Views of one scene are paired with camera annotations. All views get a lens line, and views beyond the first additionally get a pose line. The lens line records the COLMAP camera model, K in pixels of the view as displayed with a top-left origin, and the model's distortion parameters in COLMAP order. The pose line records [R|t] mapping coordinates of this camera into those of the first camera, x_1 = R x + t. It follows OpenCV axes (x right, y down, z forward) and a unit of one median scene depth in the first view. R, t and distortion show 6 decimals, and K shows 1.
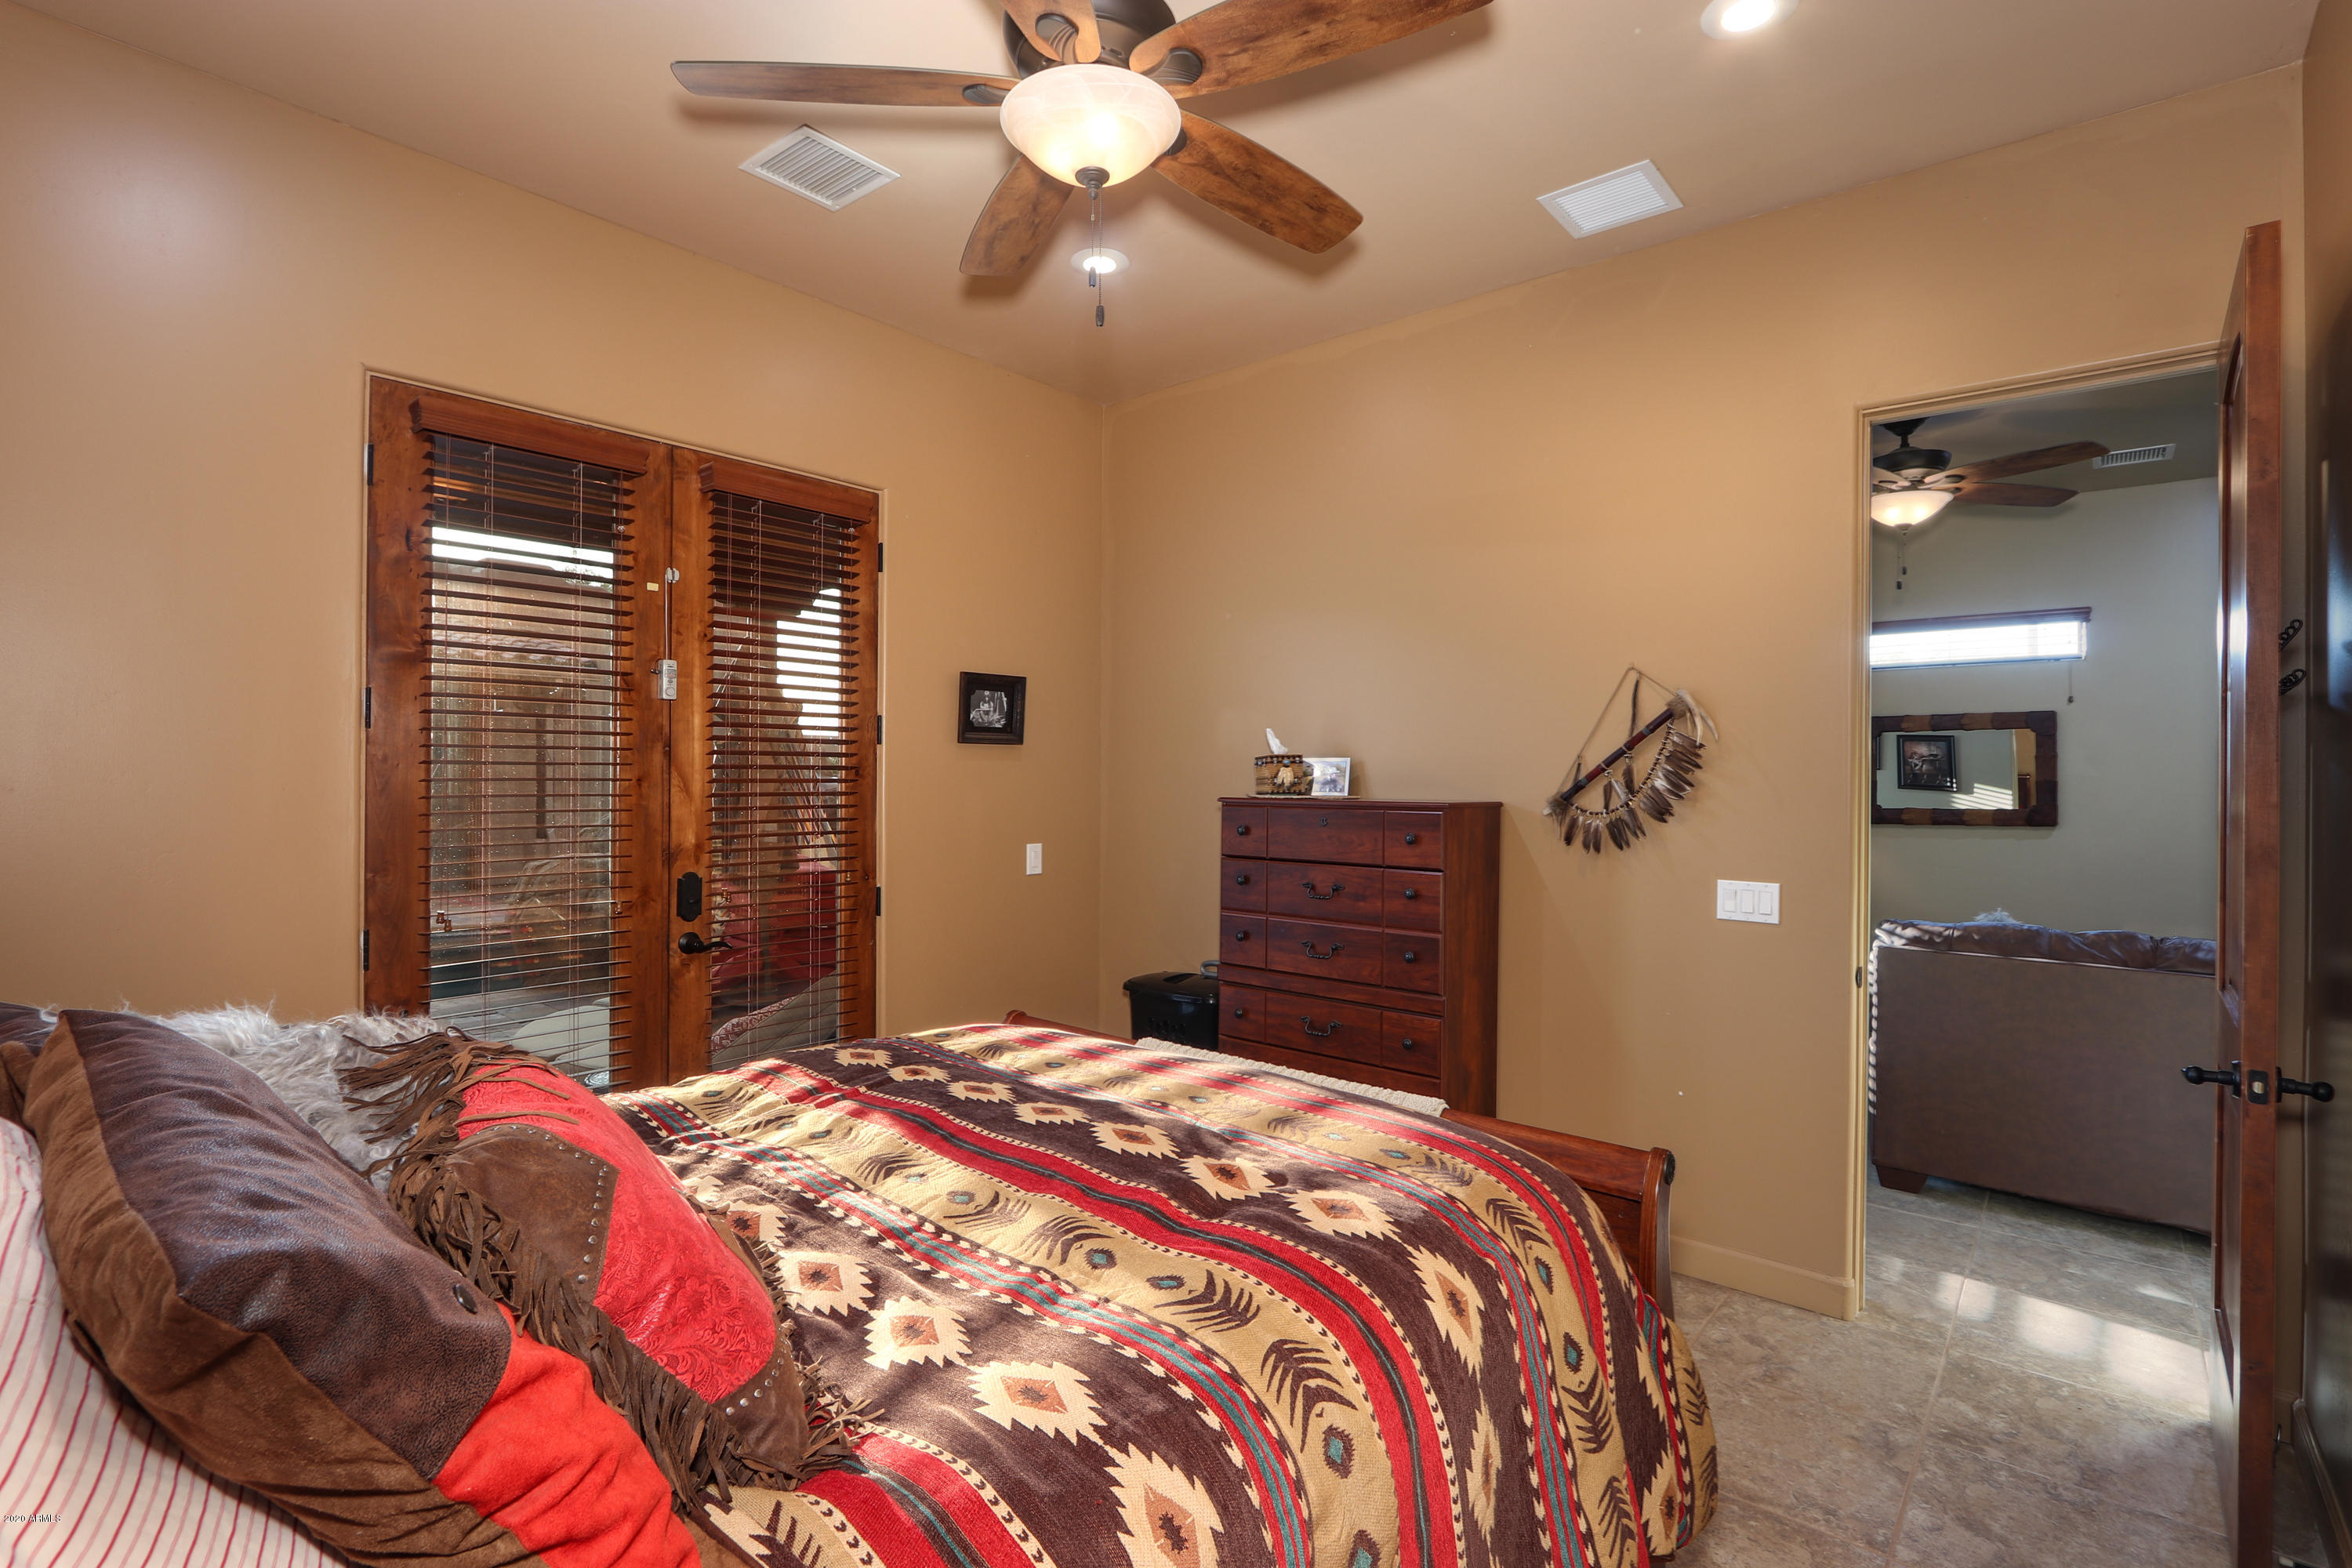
lens RADIAL K [[1132.7, 0, 1160.9], [0, 1132.7, 785.1], [0, 0, 1]] dist [-0.012118, 0.000182]
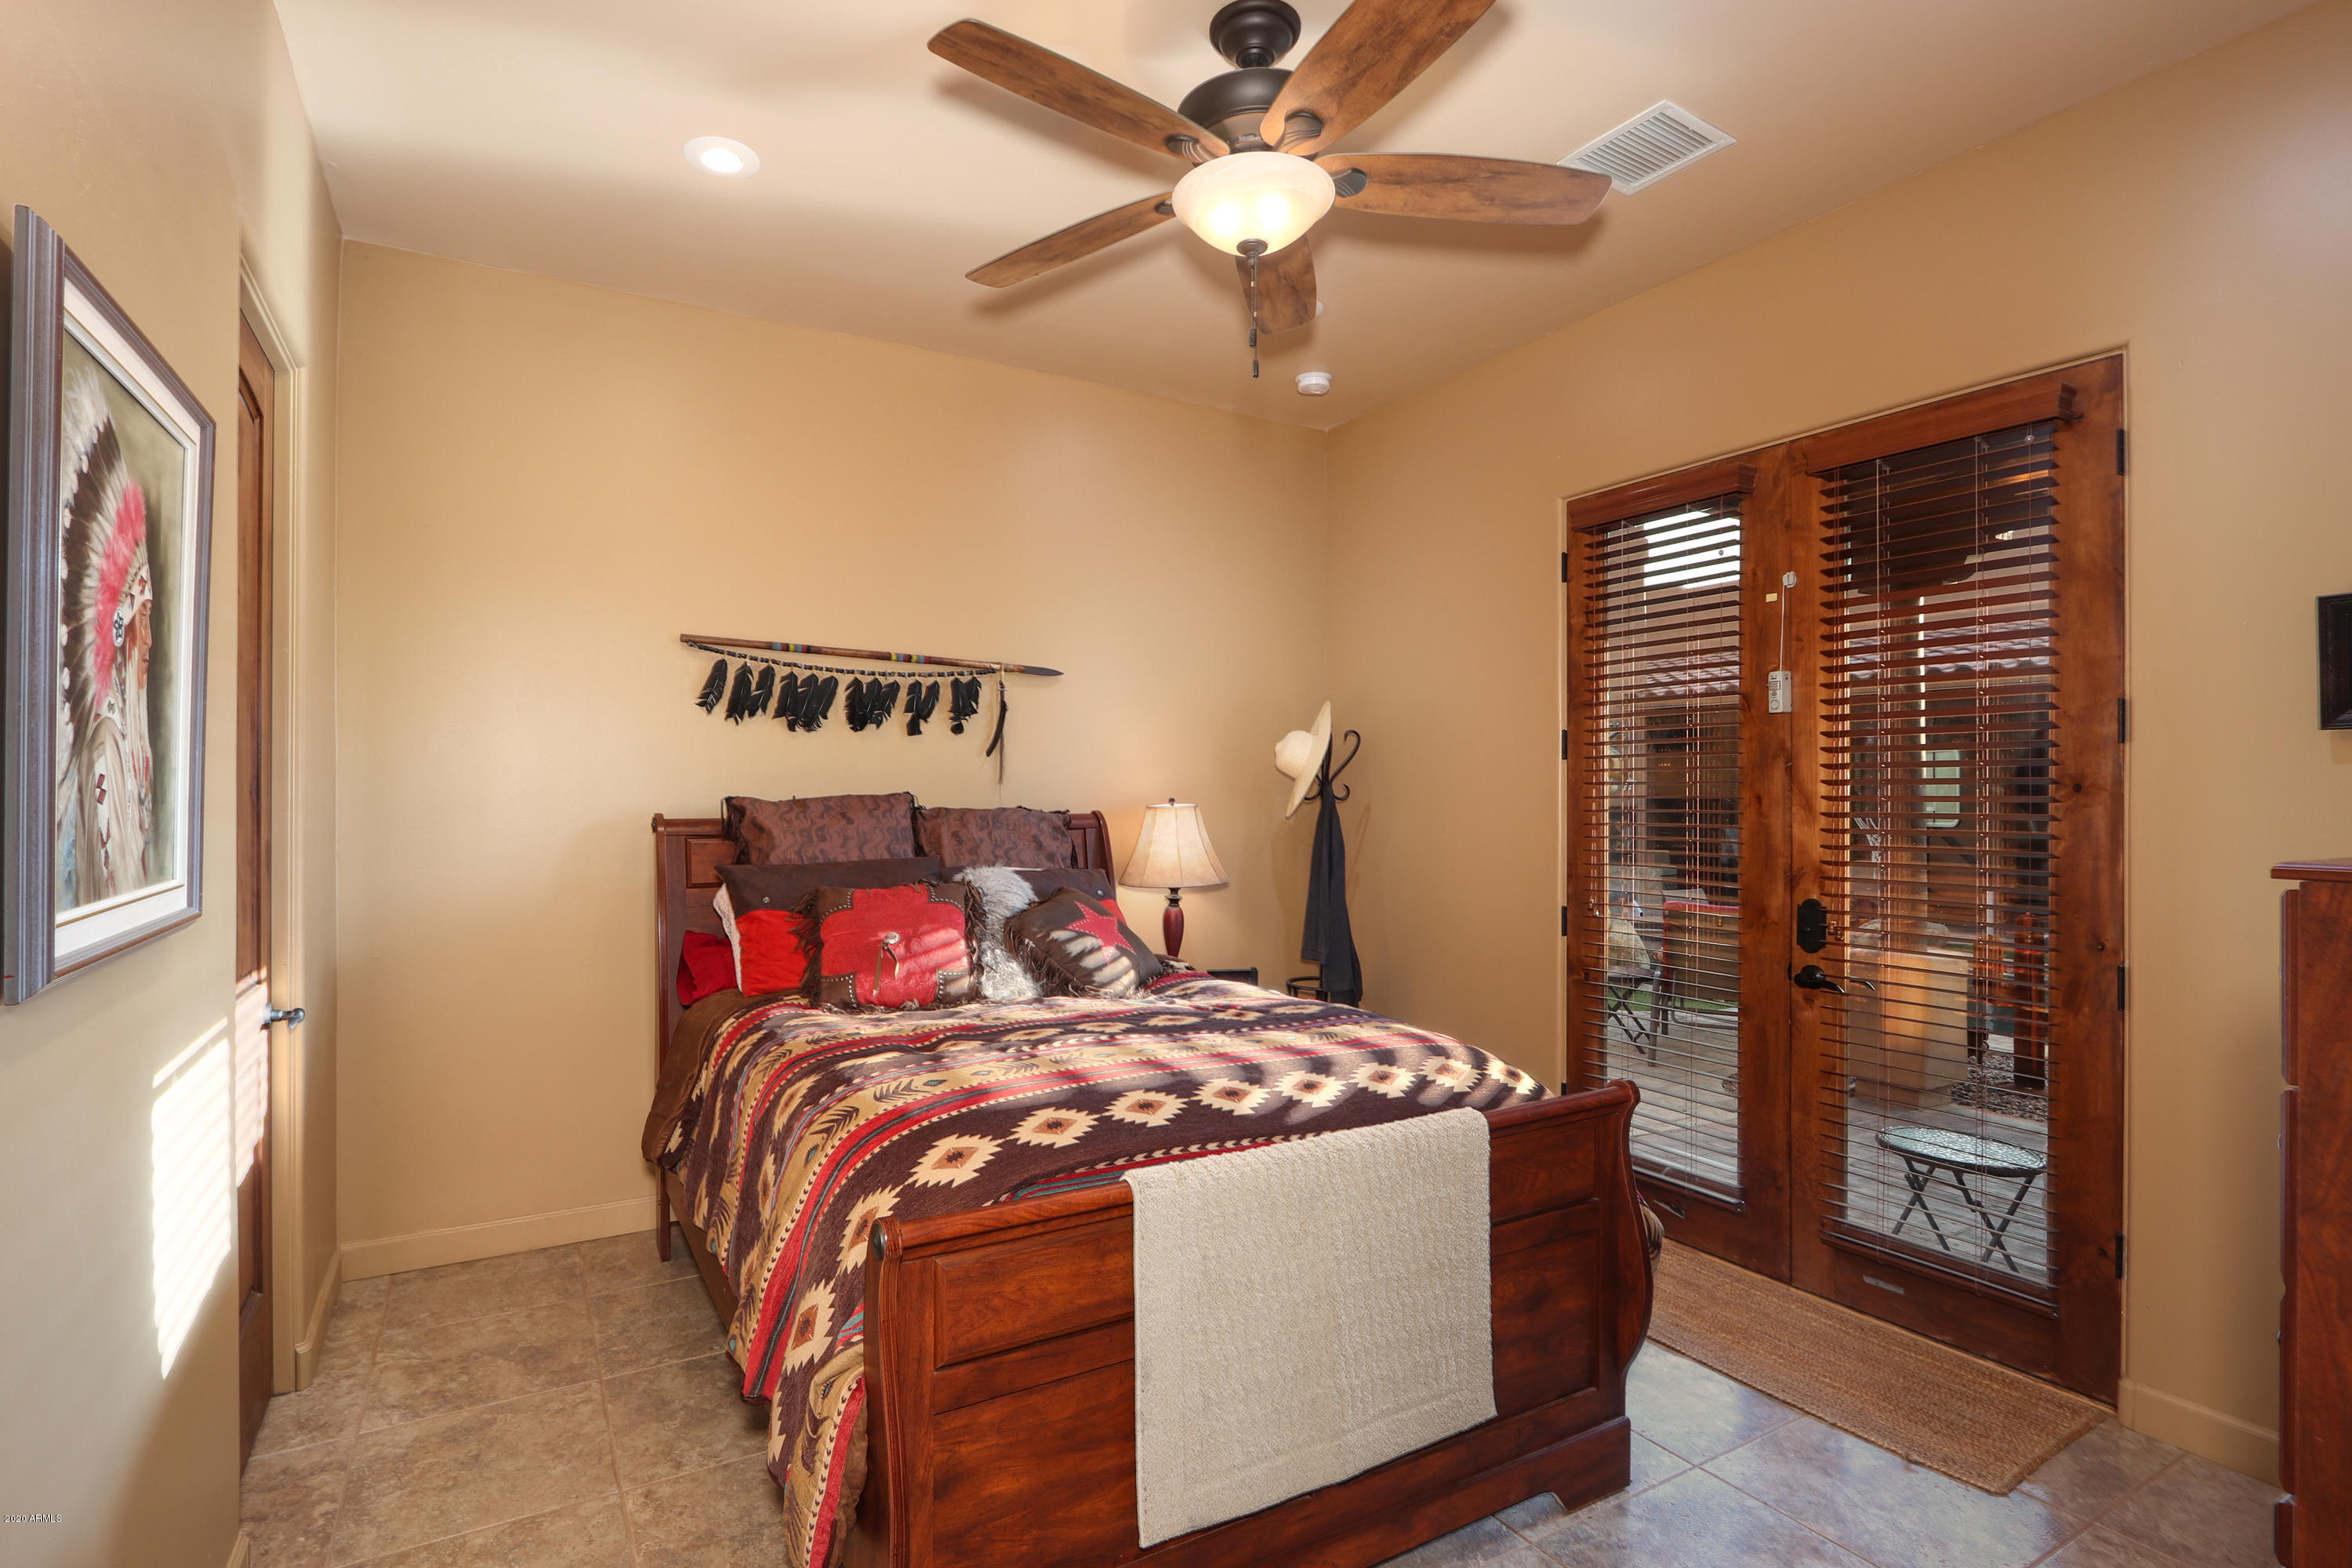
lens RADIAL K [[1132.7, 0, 1160.9], [0, 1132.7, 785.1], [0, 0, 1]] dist [-0.012118, 0.000182]
pose [[-0.335427, -0.007995, -0.942032, 0.622562], [-0.003439, 0.999968, -0.007262, -0.006395], [0.942060, 0.000804, -0.335444, 0.820210]]
